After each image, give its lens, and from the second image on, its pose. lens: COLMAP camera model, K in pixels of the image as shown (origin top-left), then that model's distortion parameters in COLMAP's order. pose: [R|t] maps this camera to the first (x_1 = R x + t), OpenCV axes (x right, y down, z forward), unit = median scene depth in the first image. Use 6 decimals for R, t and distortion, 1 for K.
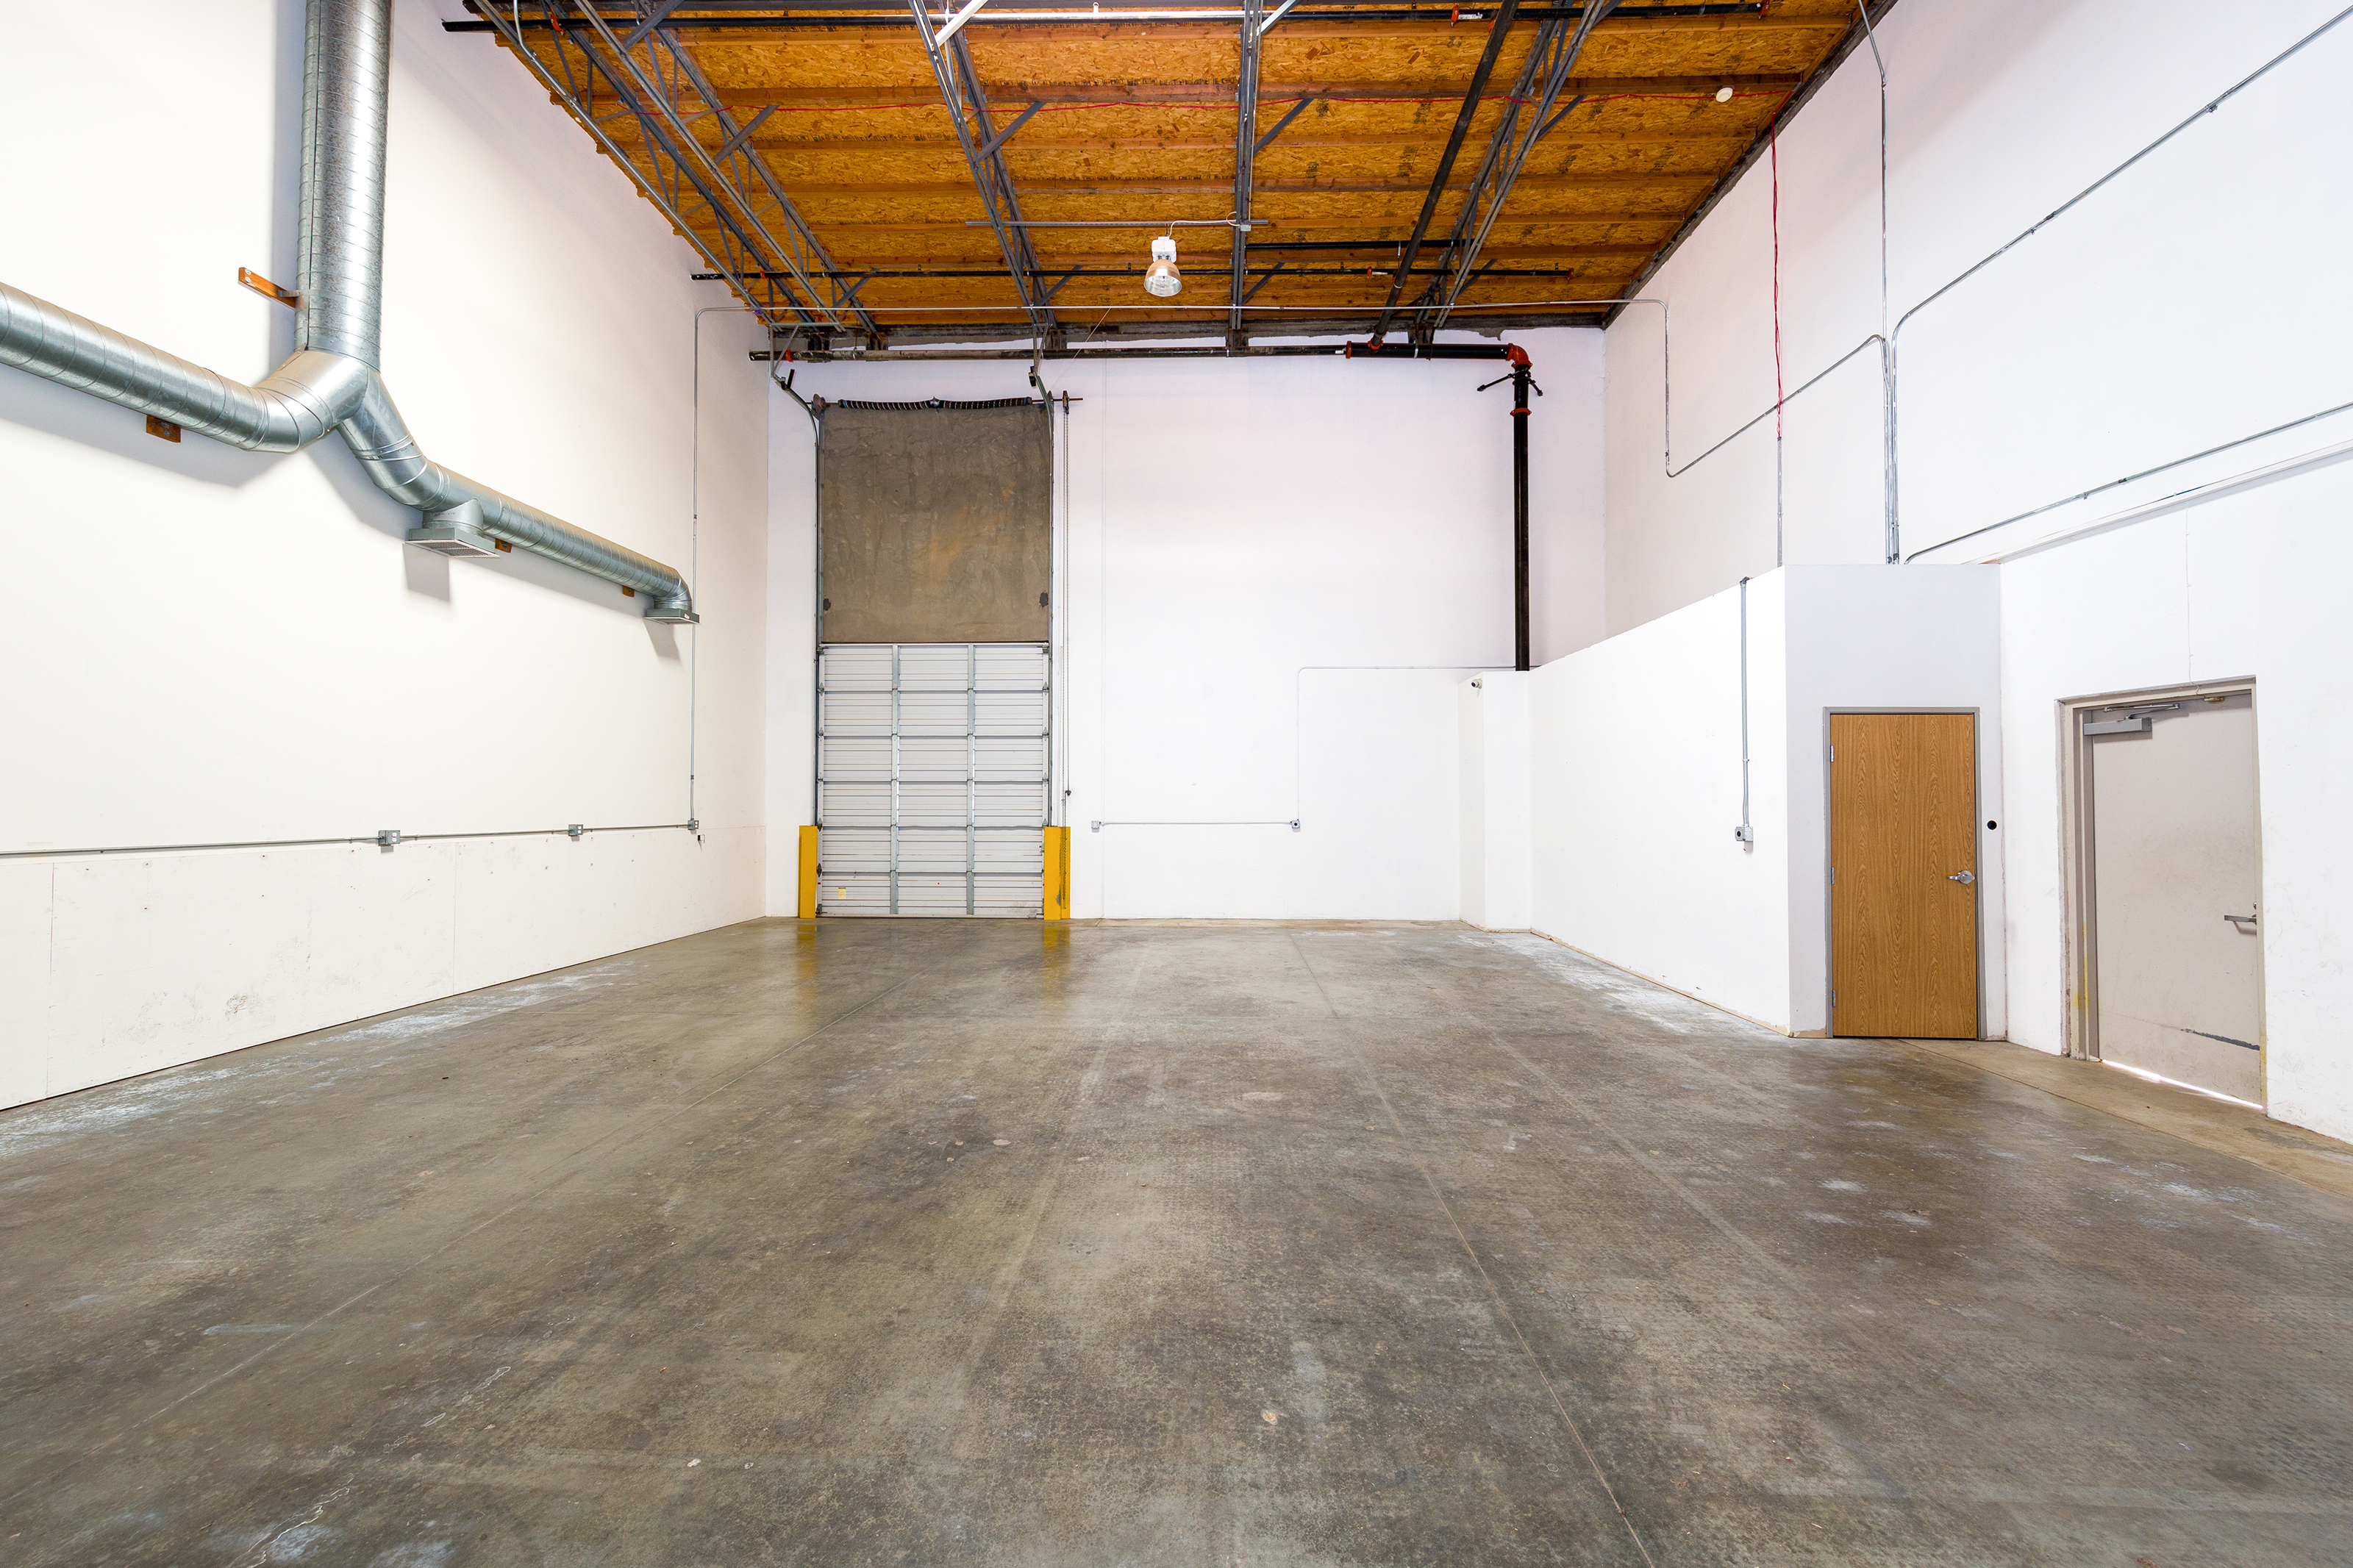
lens RADIAL K [[887.7, 0, 1169.1], [0, 887.7, 781.2], [0, 0, 1]] dist [-0.000630, -0.000001]
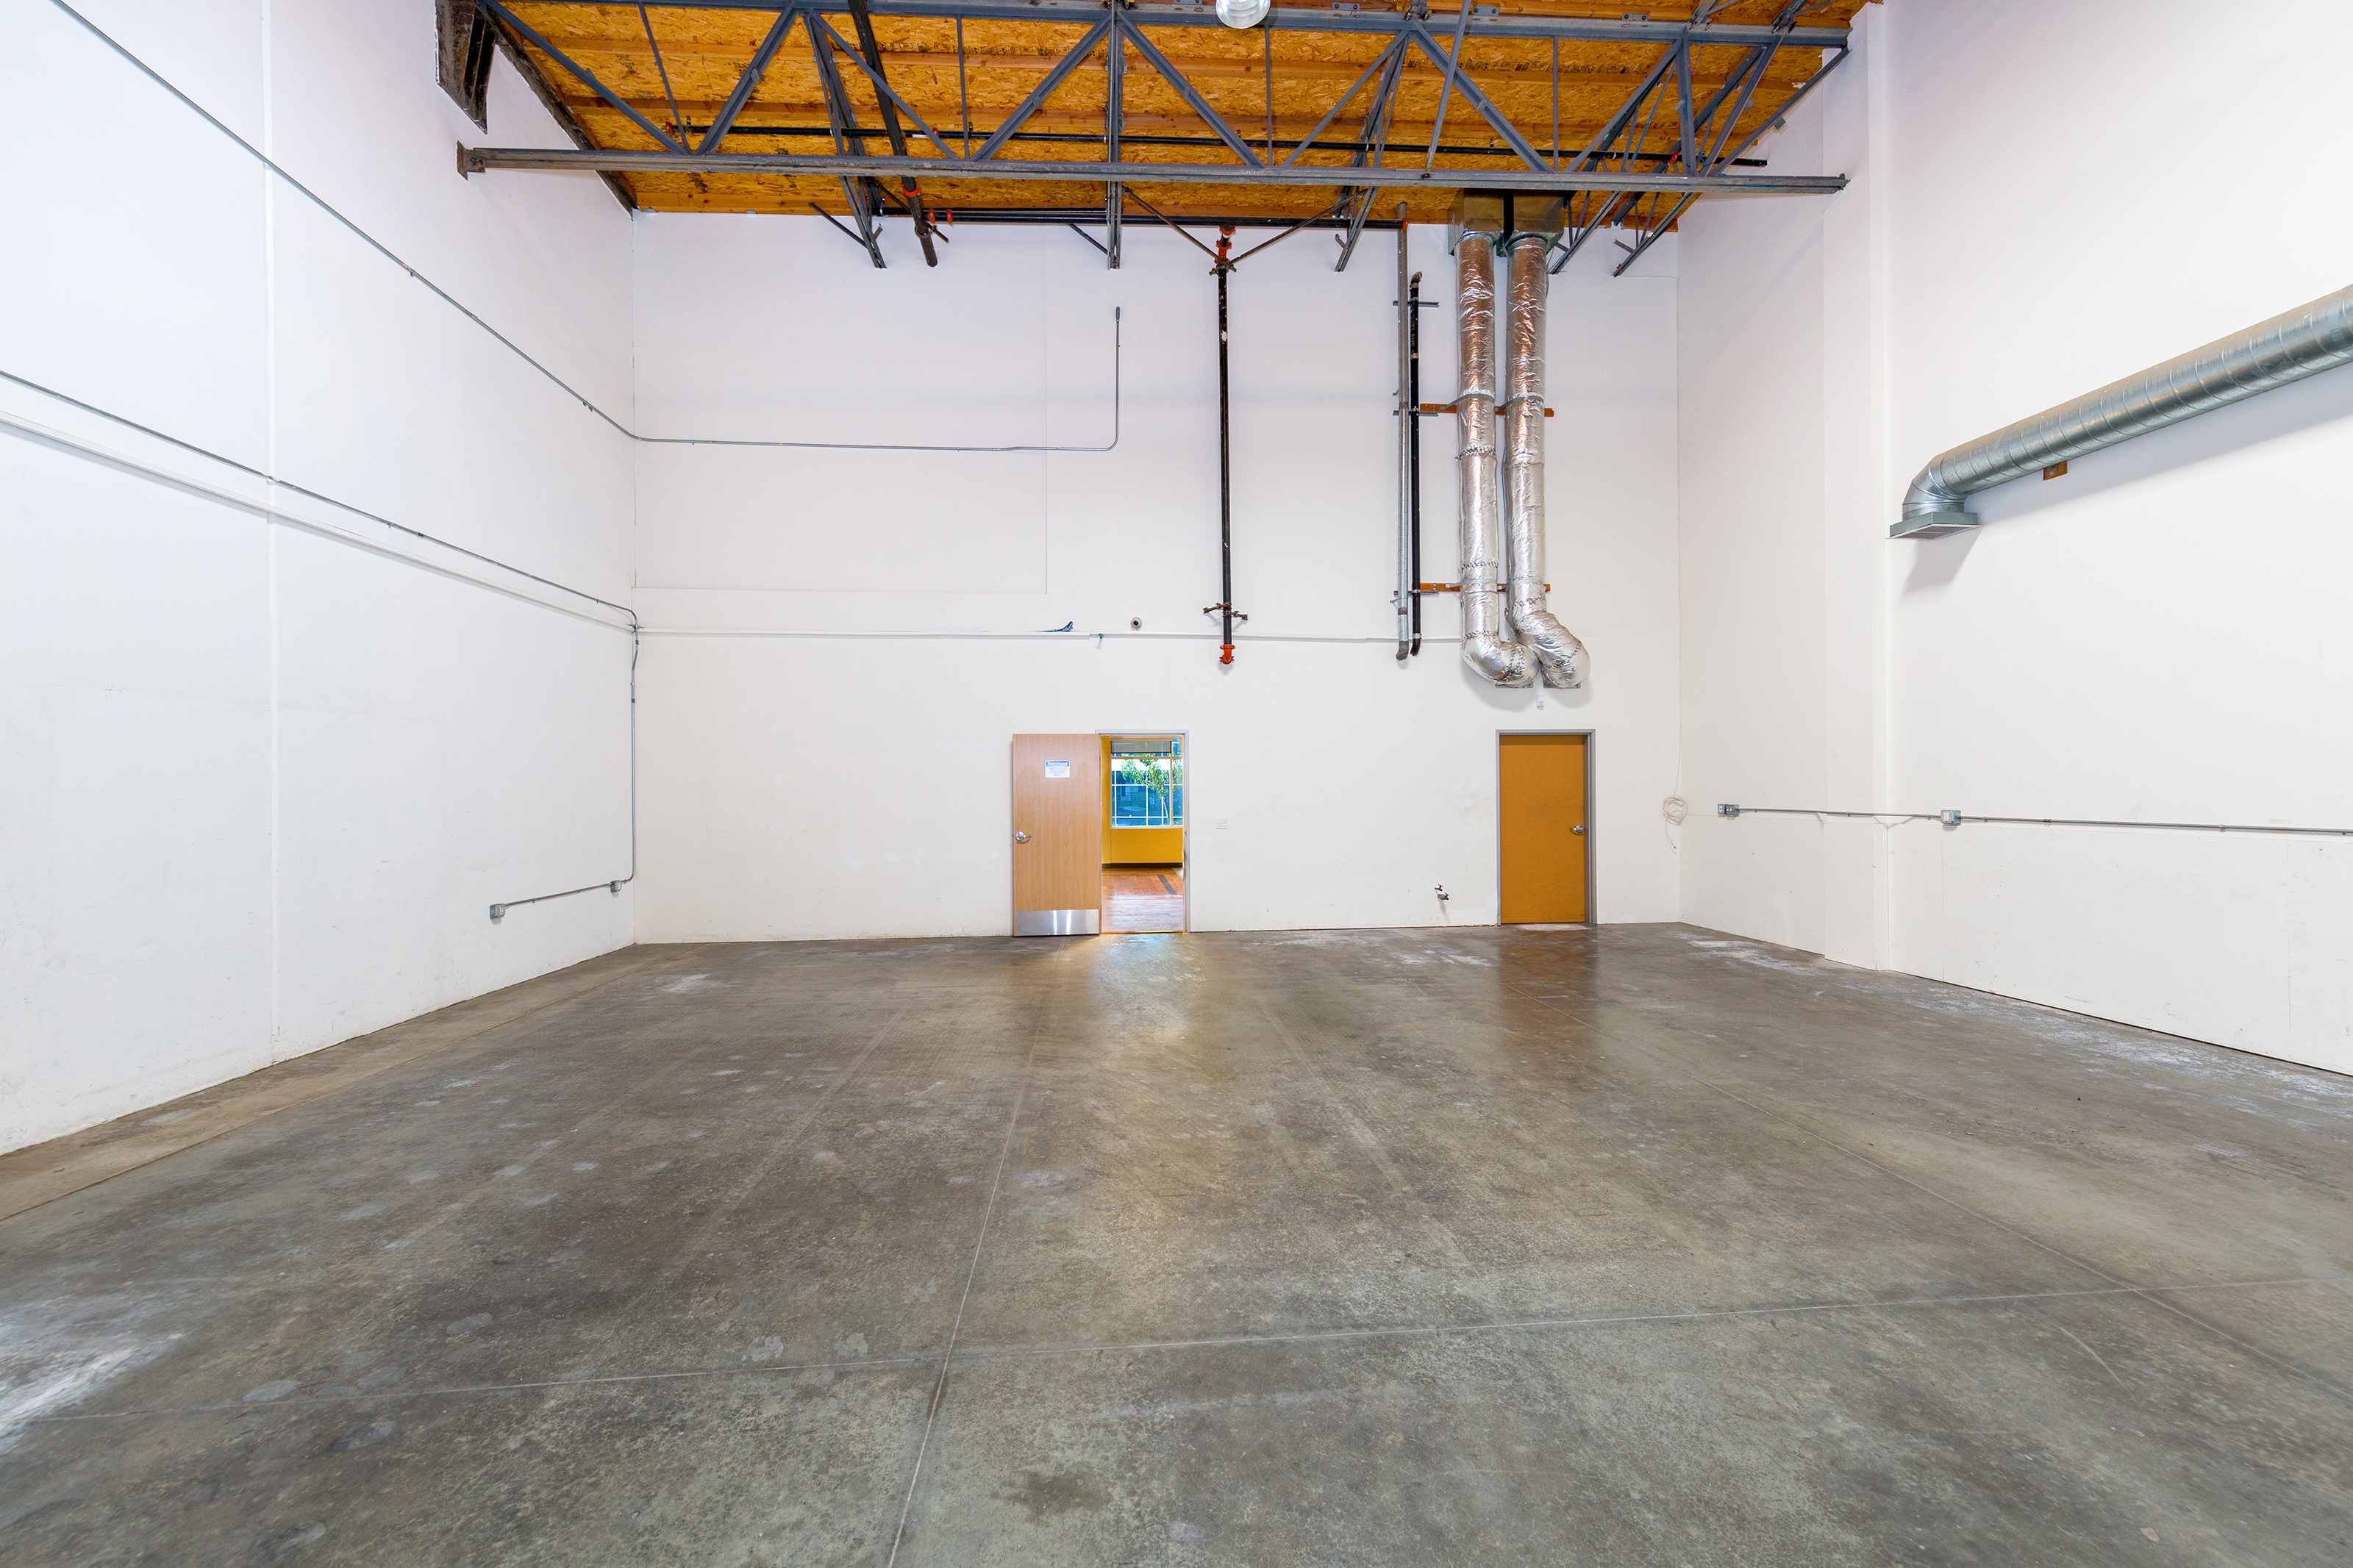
lens RADIAL K [[887.7, 0, 1162.3], [0, 887.7, 792.6], [0, 0, 1]] dist [-0.000630, -0.000001]
pose [[-0.993228, 0.006043, -0.116028, 0.194909], [0.008776, 0.999696, -0.023052, 0.049656], [0.115853, -0.023915, -0.992978, 1.917982]]
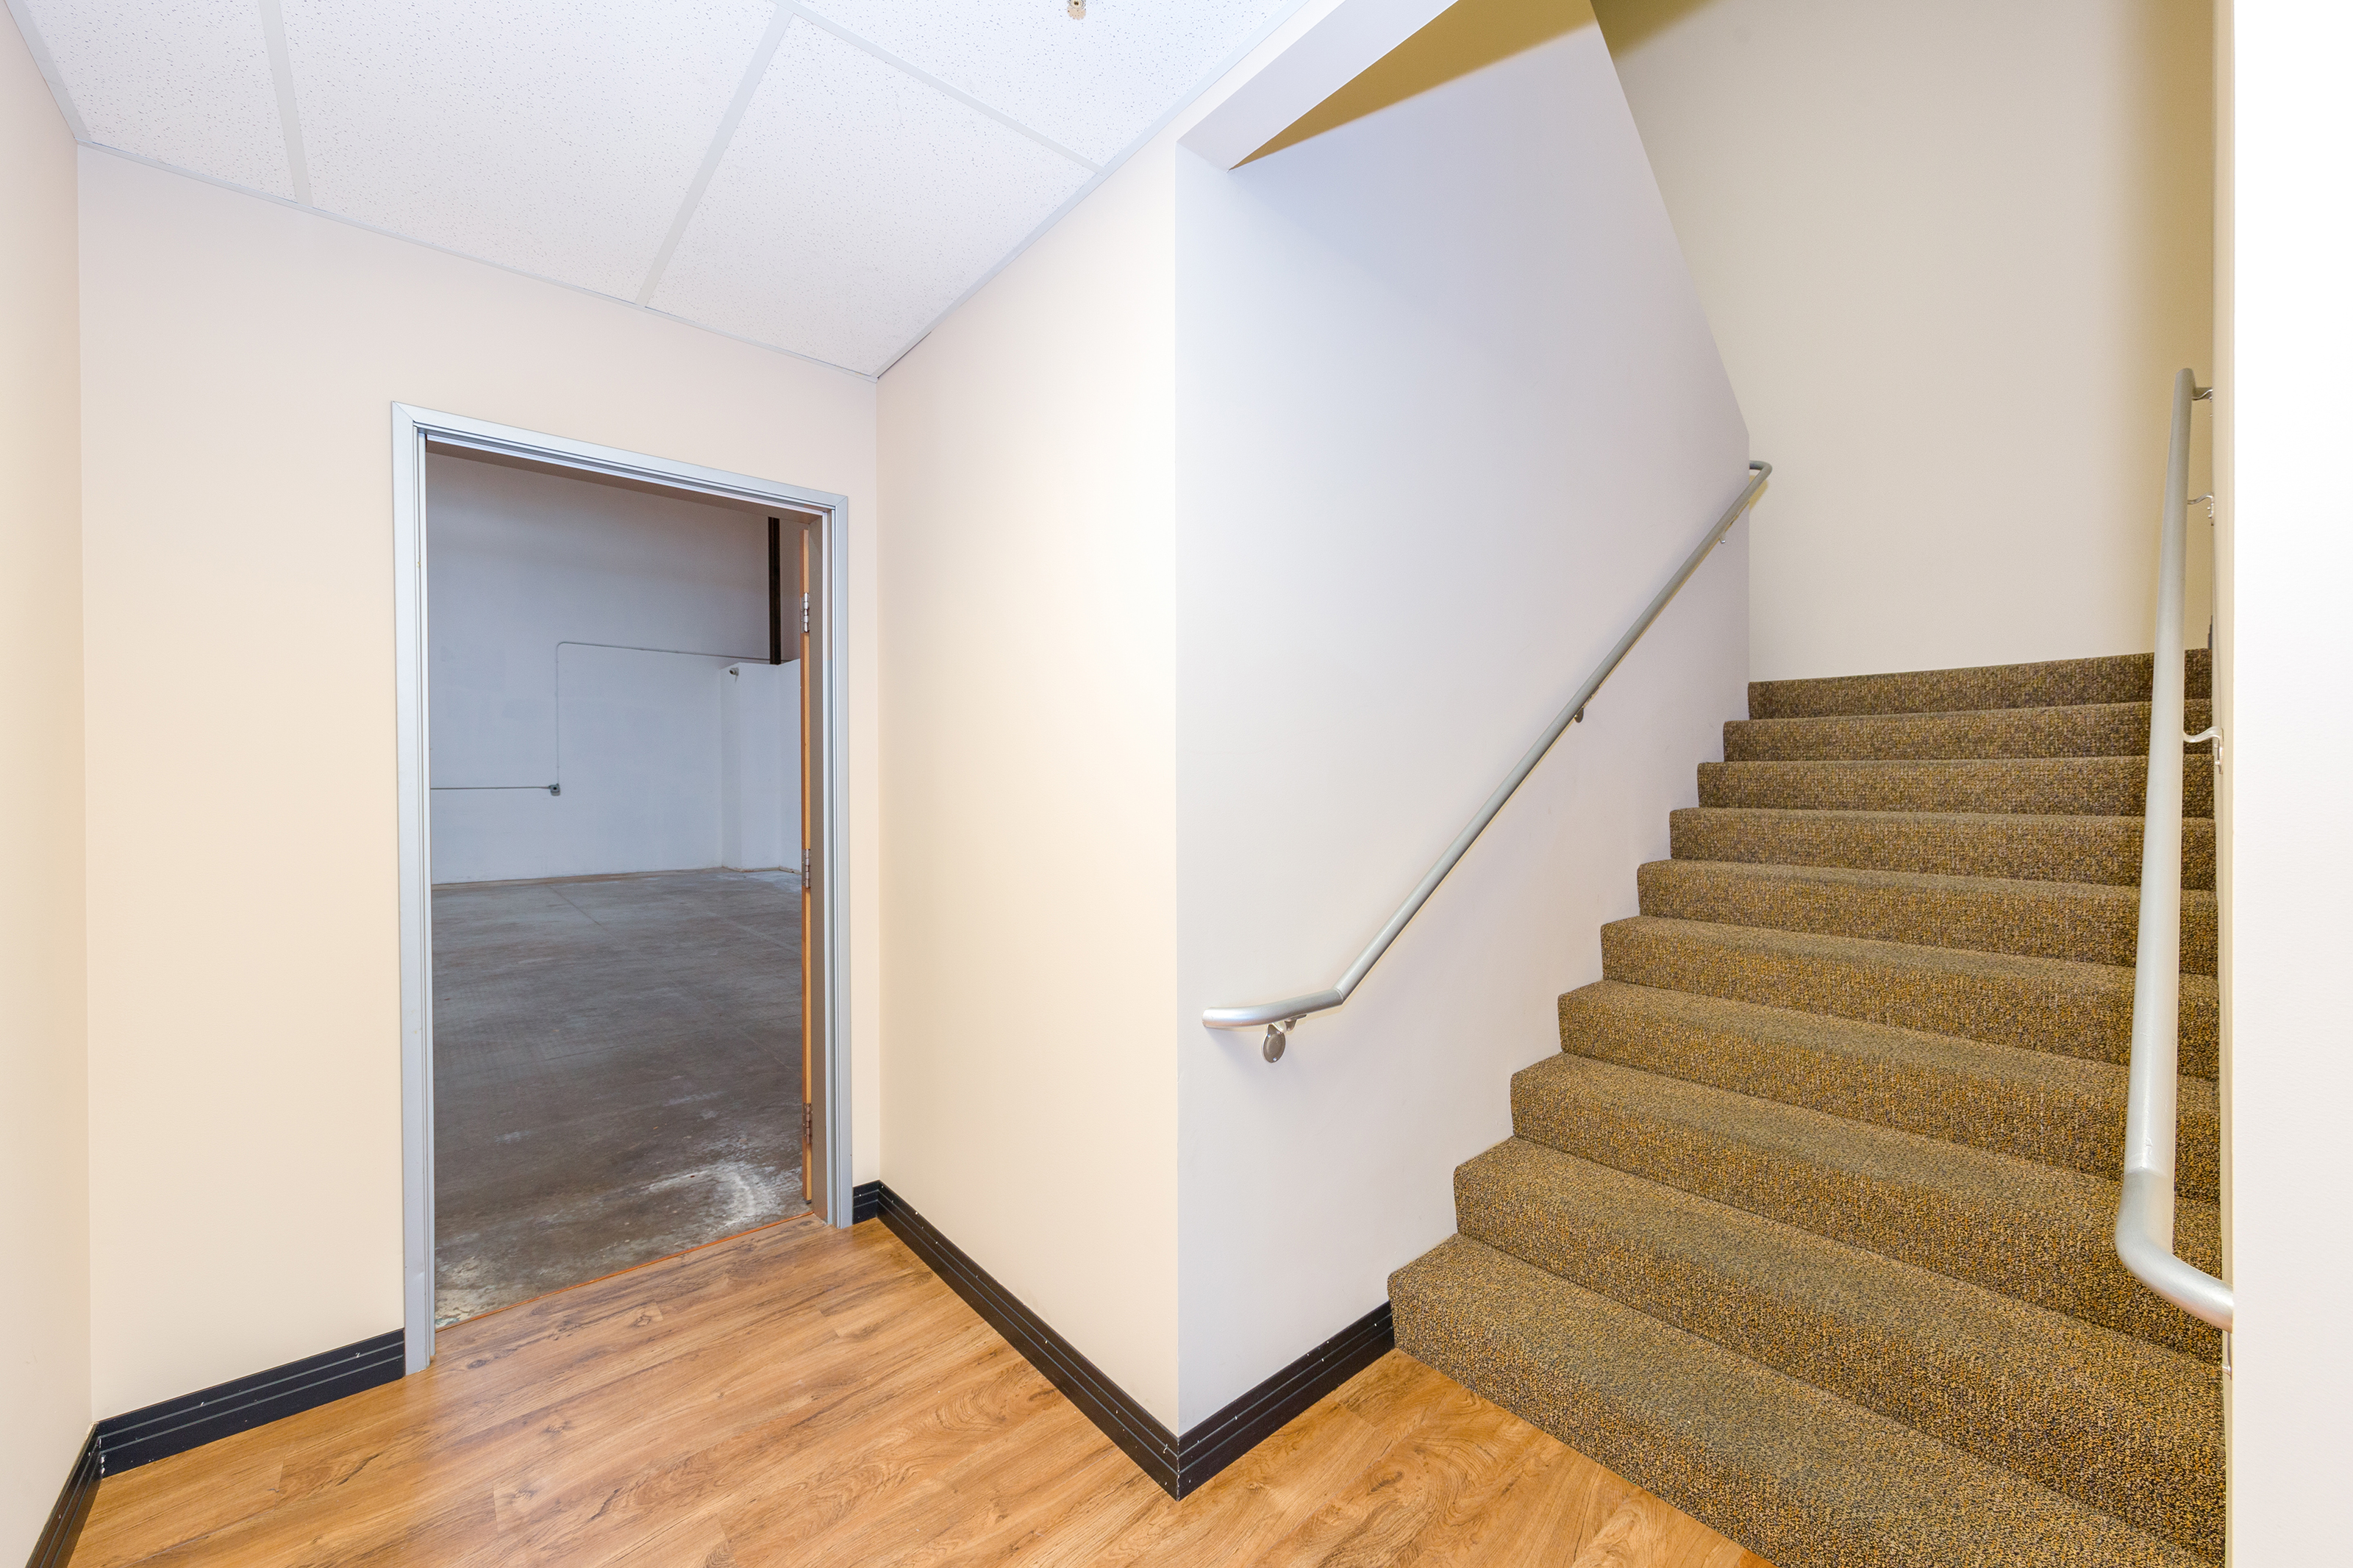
lens RADIAL K [[887.7, 0, 1189.9], [0, 887.7, 786.1], [0, 0, 1]] dist [-0.000630, -0.000001]
pose [[0.720070, -0.012519, 0.693789, -0.124017], [-0.008747, 0.999594, 0.027115, 0.023020], [-0.693847, -0.025593, 0.719668, -0.758609]]
